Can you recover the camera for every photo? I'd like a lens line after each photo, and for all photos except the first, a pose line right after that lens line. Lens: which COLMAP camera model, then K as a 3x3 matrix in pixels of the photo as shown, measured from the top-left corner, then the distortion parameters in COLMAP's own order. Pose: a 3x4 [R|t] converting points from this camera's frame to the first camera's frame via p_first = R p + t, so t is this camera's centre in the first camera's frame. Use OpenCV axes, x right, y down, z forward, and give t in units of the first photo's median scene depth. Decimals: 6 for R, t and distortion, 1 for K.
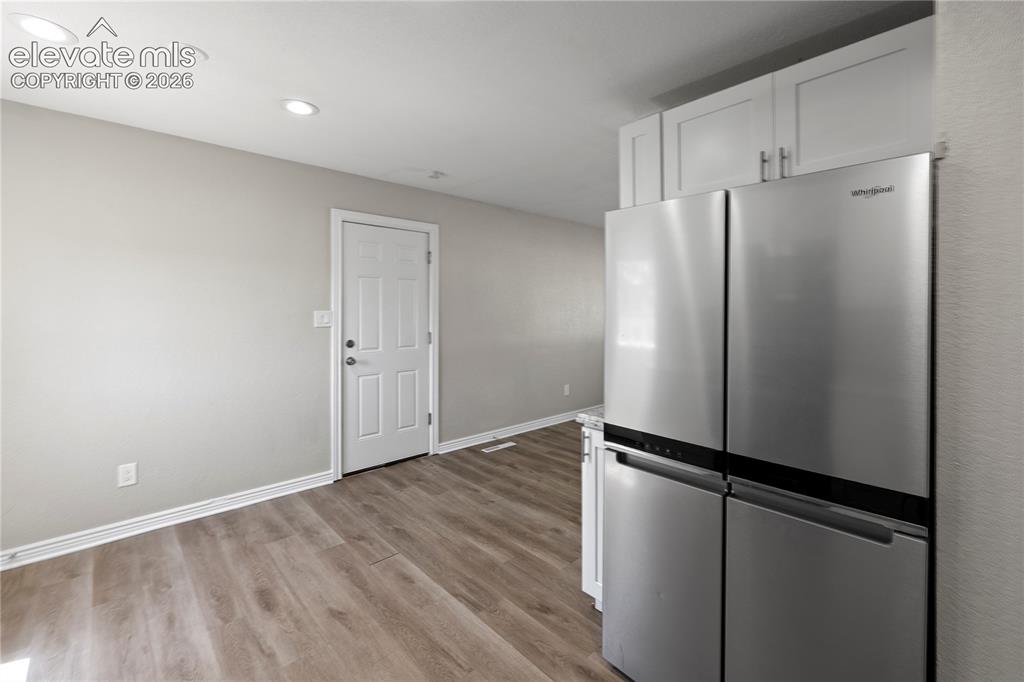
lens RADIAL K [[440.9, 0, 506.6], [0, 440.9, 308.2], [0, 0, 1]] dist [0.001751, -0.000037]
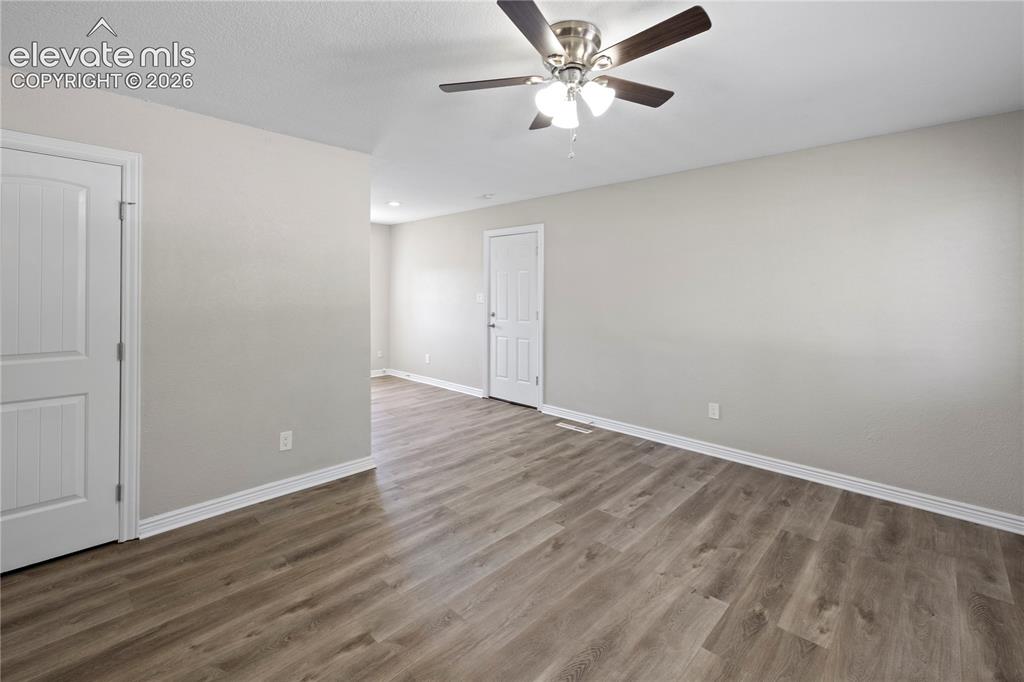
lens RADIAL K [[440.9, 0, 504.7], [0, 440.9, 297.9], [0, 0, 1]] dist [0.001751, -0.000037]
pose [[0.056785, 0.009564, -0.998341, 1.858581], [-0.006765, 0.999935, 0.009195, 0.010794], [0.998364, 0.006232, 0.056846, 1.464038]]
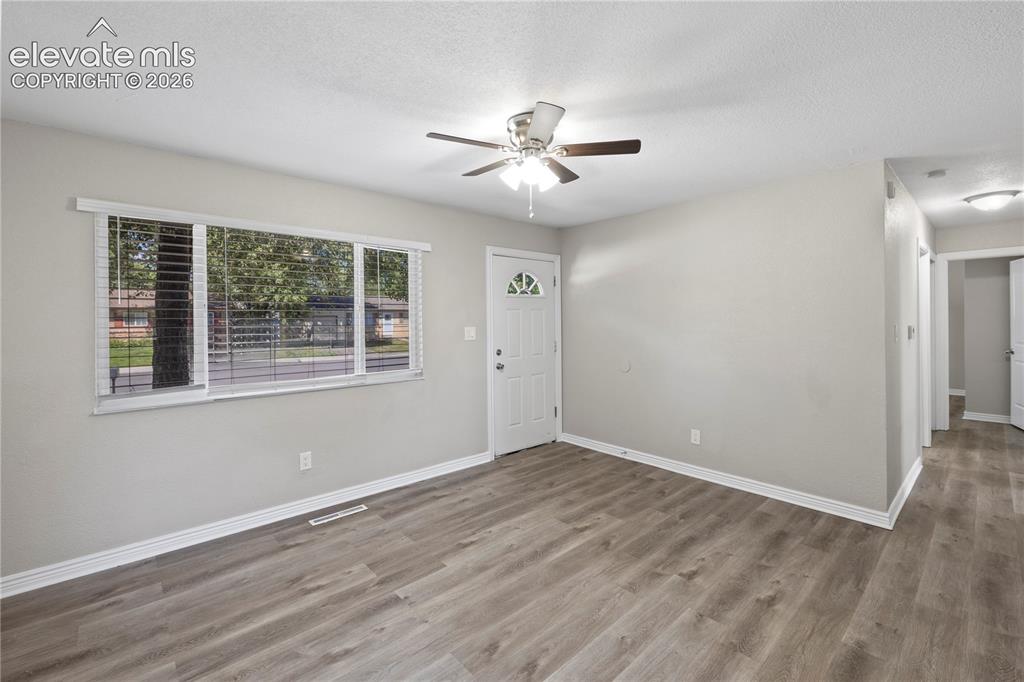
lens RADIAL K [[440.9, 0, 503.8], [0, 440.9, 318.6], [0, 0, 1]] dist [0.001751, -0.000037]
pose [[0.015713, 0.003785, 0.999869, 0.083061], [0.005373, 0.999978, -0.003869, -0.001559], [-0.999862, 0.005433, 0.015692, 1.678471]]
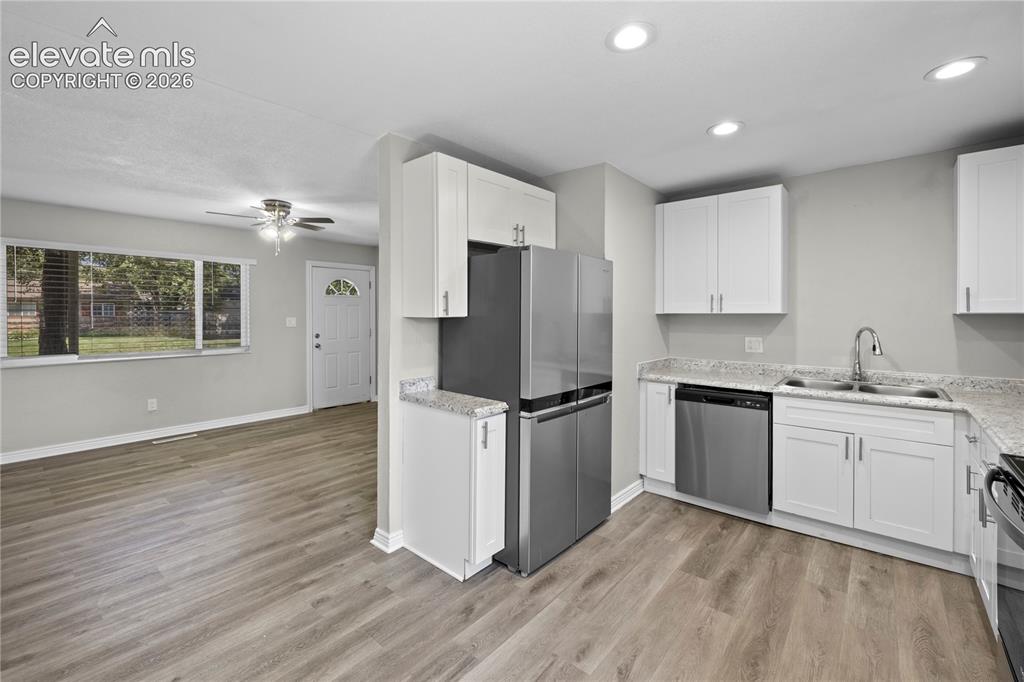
lens RADIAL K [[440.9, 0, 505.2], [0, 440.9, 316.7], [0, 0, 1]] dist [0.001751, -0.000037]
pose [[-0.118523, -0.007779, 0.992921, -0.818983], [-0.002964, 0.999968, 0.007480, -0.004730], [-0.992947, -0.002057, -0.118542, 0.910278]]
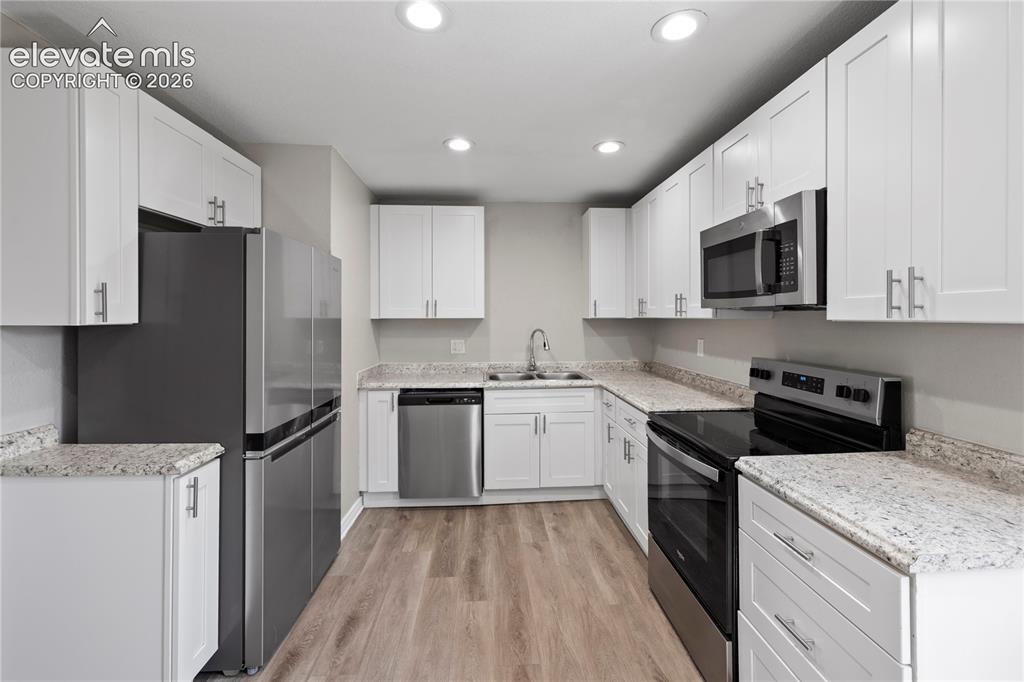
lens RADIAL K [[440.9, 0, 514.9], [0, 440.9, 319.5], [0, 0, 1]] dist [0.001751, -0.000037]
pose [[-0.778447, -0.002183, 0.627706, -0.641927], [-0.001354, 0.999997, 0.001798, -0.004899], [-0.627708, 0.000549, -0.778448, 1.049628]]
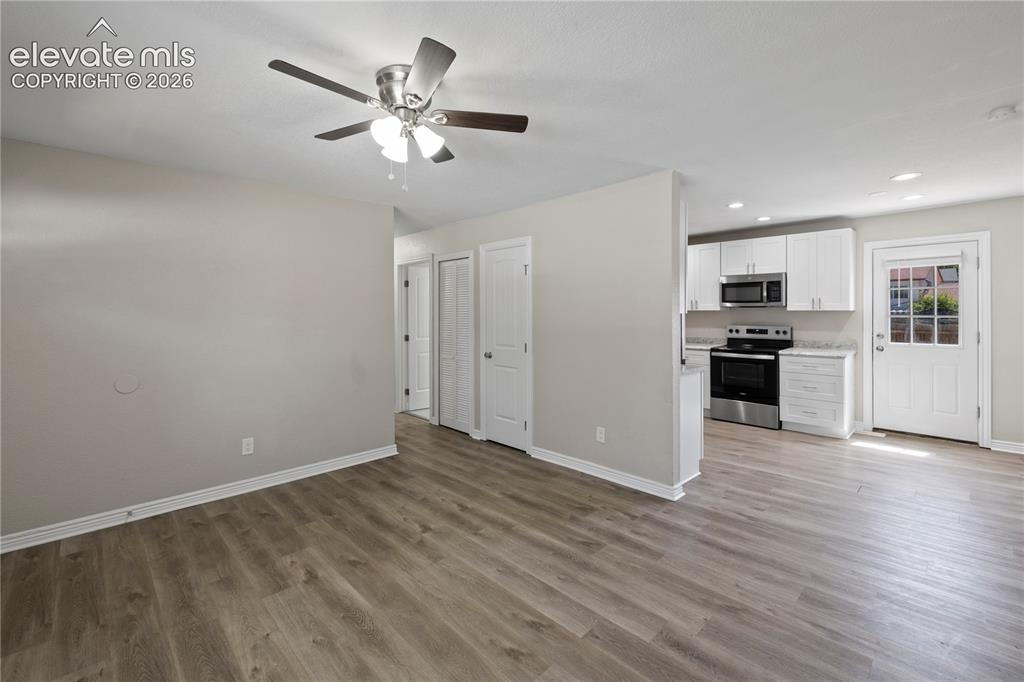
lens RADIAL K [[440.9, 0, 513.3], [0, 440.9, 312.1], [0, 0, 1]] dist [0.001751, -0.000037]
pose [[-0.999354, 0.006376, -0.035357, 0.914177], [0.006454, 0.999977, -0.002095, 0.001462], [0.035343, -0.002322, -0.999373, 2.487340]]
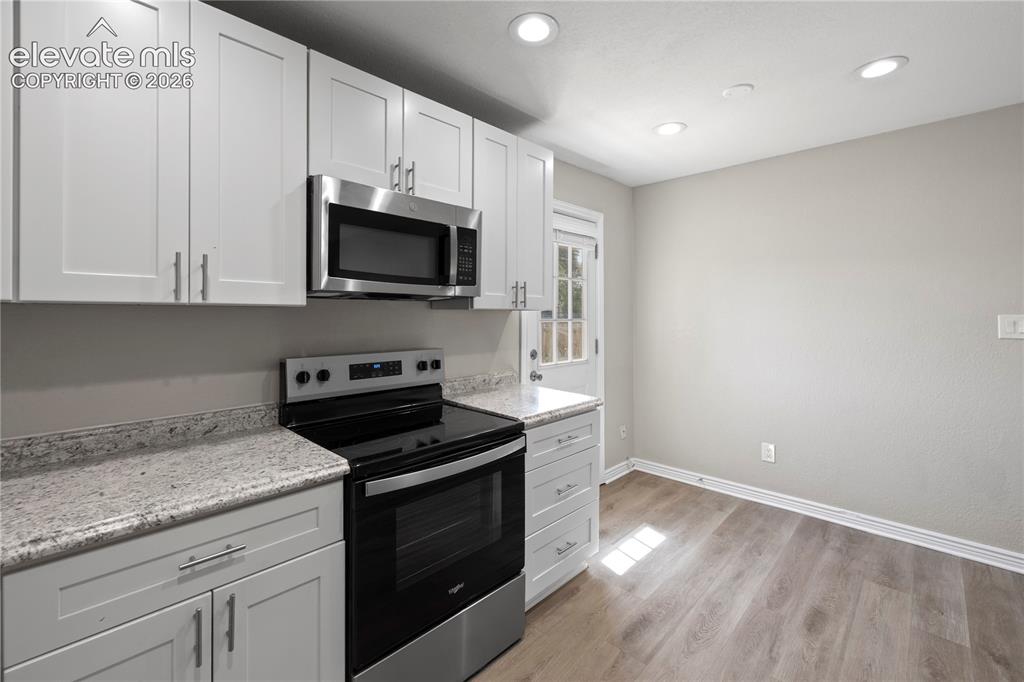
lens RADIAL K [[440.9, 0, 502.2], [0, 440.9, 312.6], [0, 0, 1]] dist [0.001751, -0.000037]
pose [[0.059843, 0.001244, -0.998207, 0.317735], [-0.001018, 0.999999, 0.001185, 0.003167], [0.998207, 0.000945, 0.059845, 0.249153]]
